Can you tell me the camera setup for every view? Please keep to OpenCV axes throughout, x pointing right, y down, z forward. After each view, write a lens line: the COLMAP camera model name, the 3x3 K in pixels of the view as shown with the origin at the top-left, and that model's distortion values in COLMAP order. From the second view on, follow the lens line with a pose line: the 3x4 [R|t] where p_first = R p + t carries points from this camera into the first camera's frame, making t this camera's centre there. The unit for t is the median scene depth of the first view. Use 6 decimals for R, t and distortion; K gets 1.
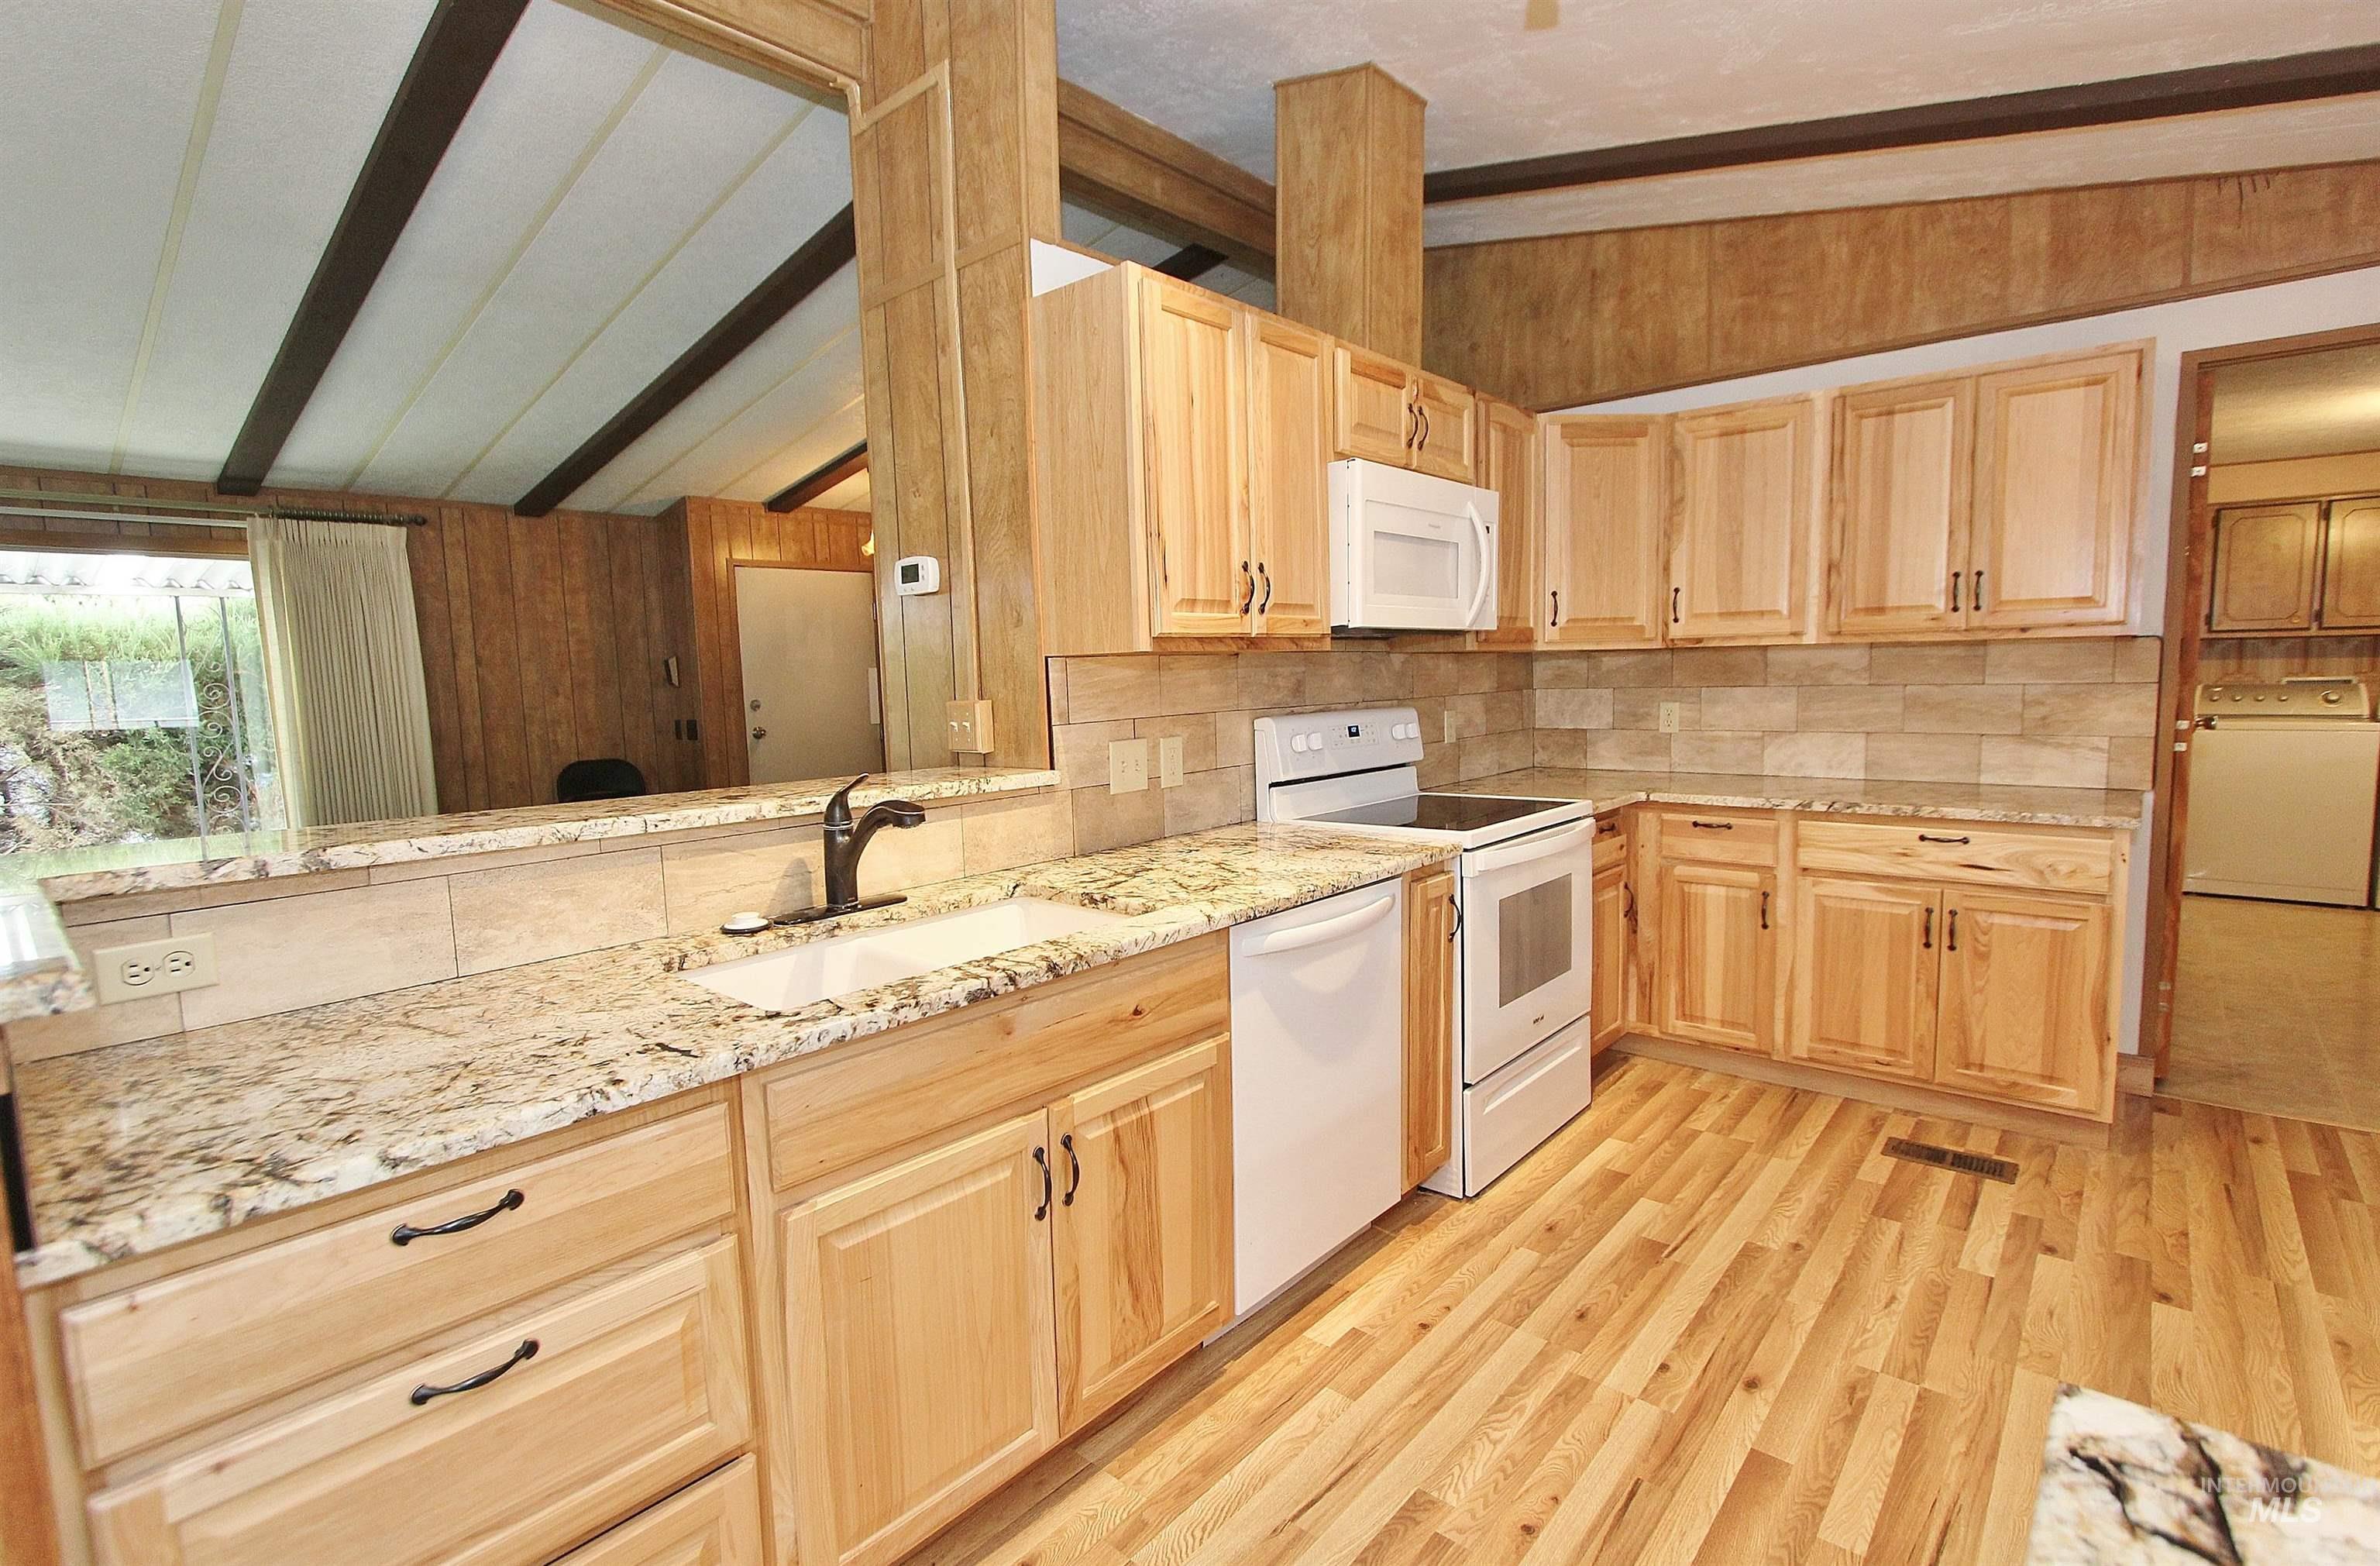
lens RADIAL K [[1090.3, 0, 1182.9], [0, 1090.3, 790.9], [0, 0, 1]] dist [-0.016816, 0.002531]
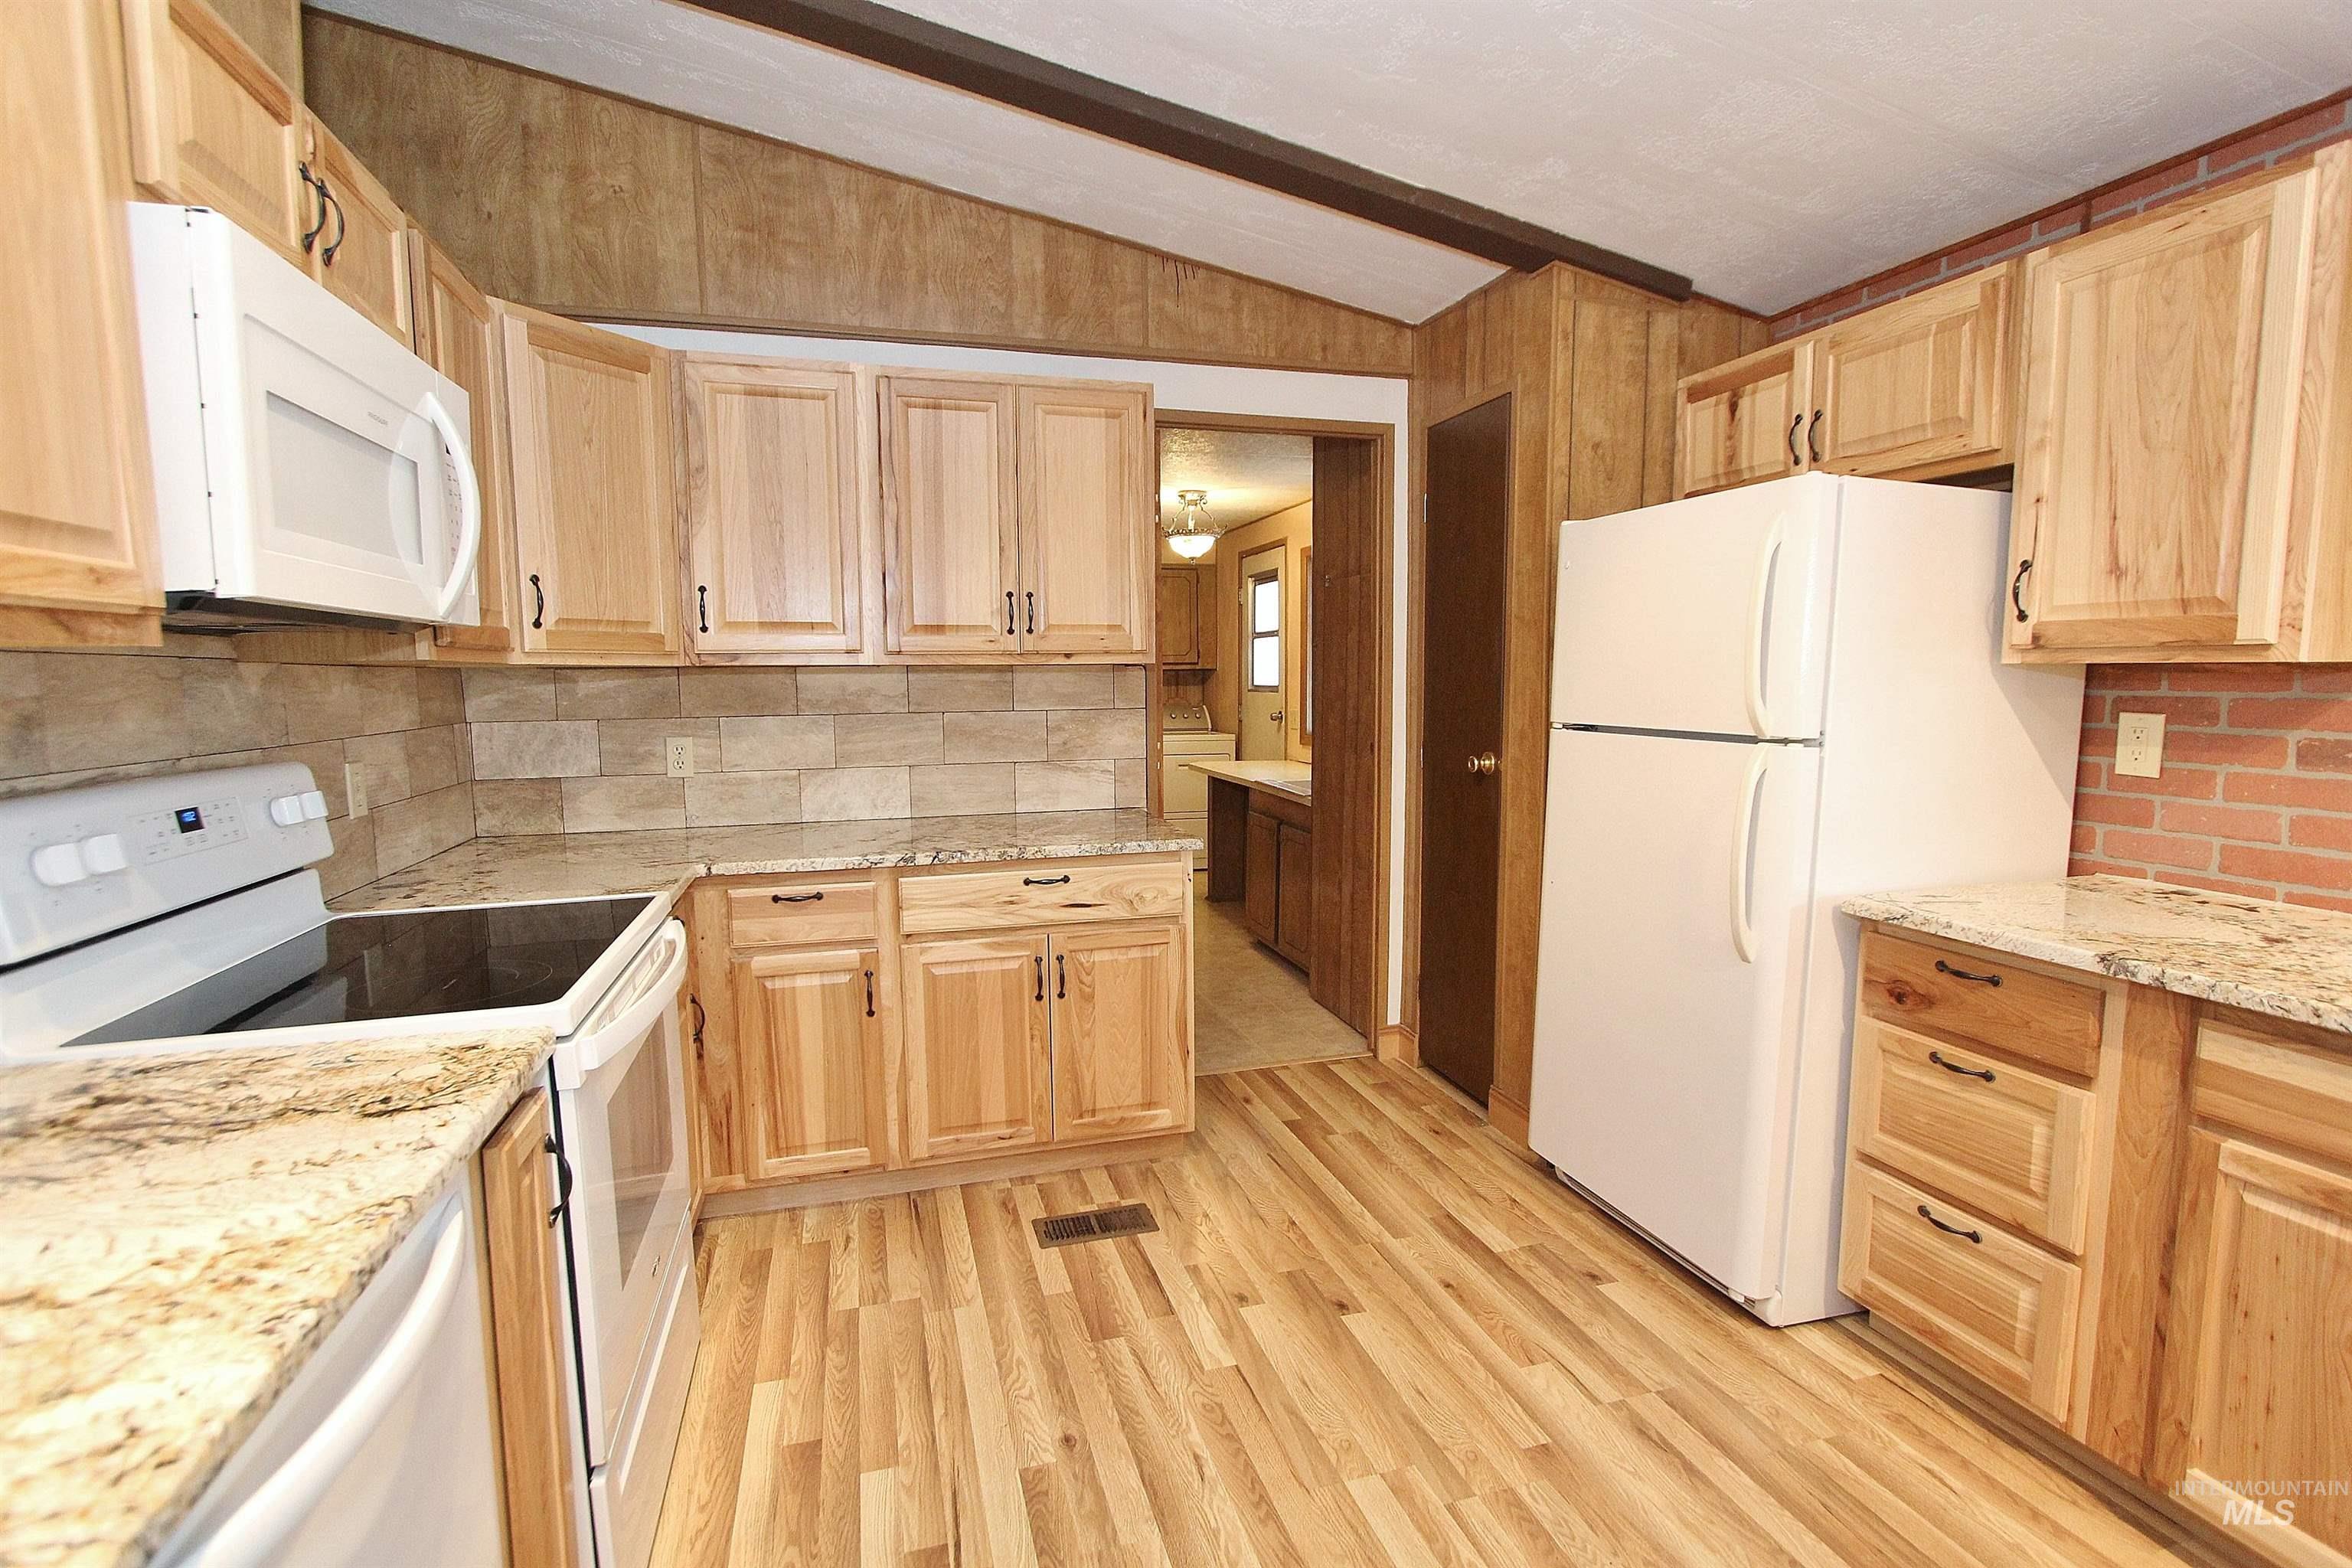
lens RADIAL K [[1077.4, 0, 1163.7], [0, 1077.4, 786.4], [0, 0, 1]] dist [-0.016816, 0.002531]
pose [[0.539382, -0.065503, 0.839509, -0.005308], [0.086713, 0.995990, 0.021999, -0.040641], [-0.837584, 0.060930, 0.542900, 0.365690]]
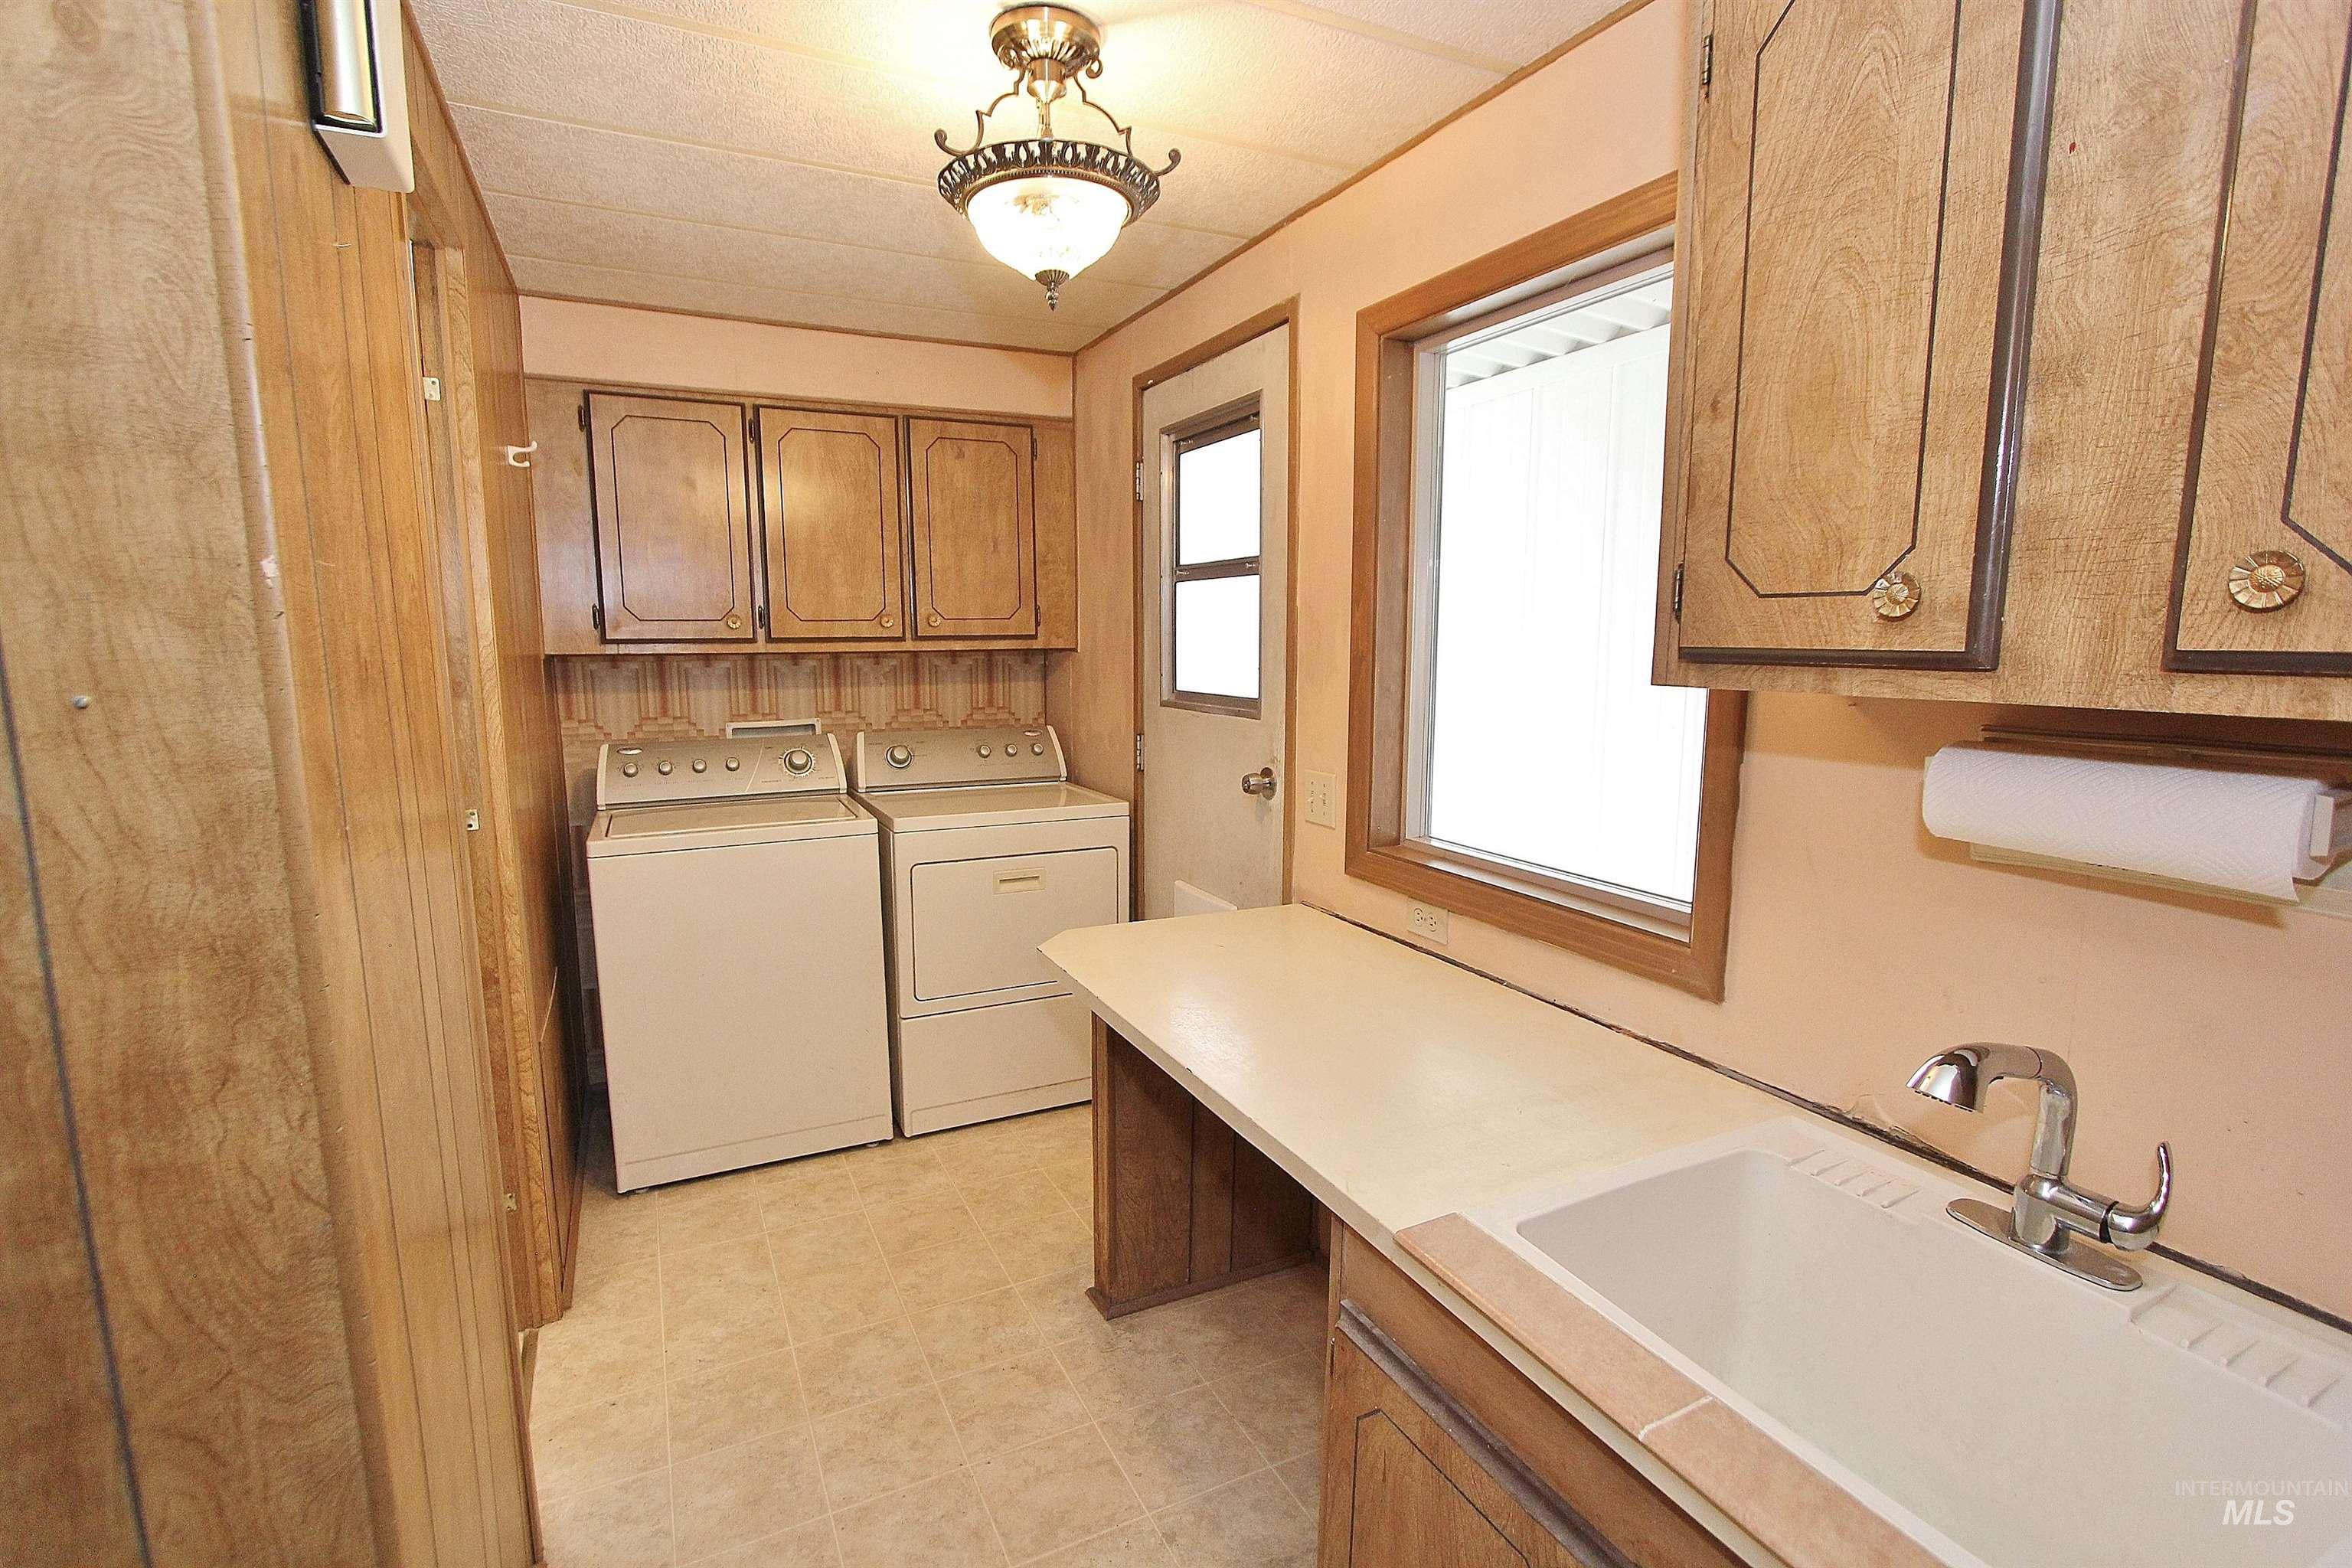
lens RADIAL K [[1077.4, 0, 1175.9], [0, 1077.4, 781.3], [0, 0, 1]] dist [-0.016816, 0.002531]
pose [[0.375244, -0.106723, 0.920762, 1.067552], [0.095559, 0.992511, 0.076096, -0.173589], [-0.921987, 0.059433, 0.382632, 1.029121]]
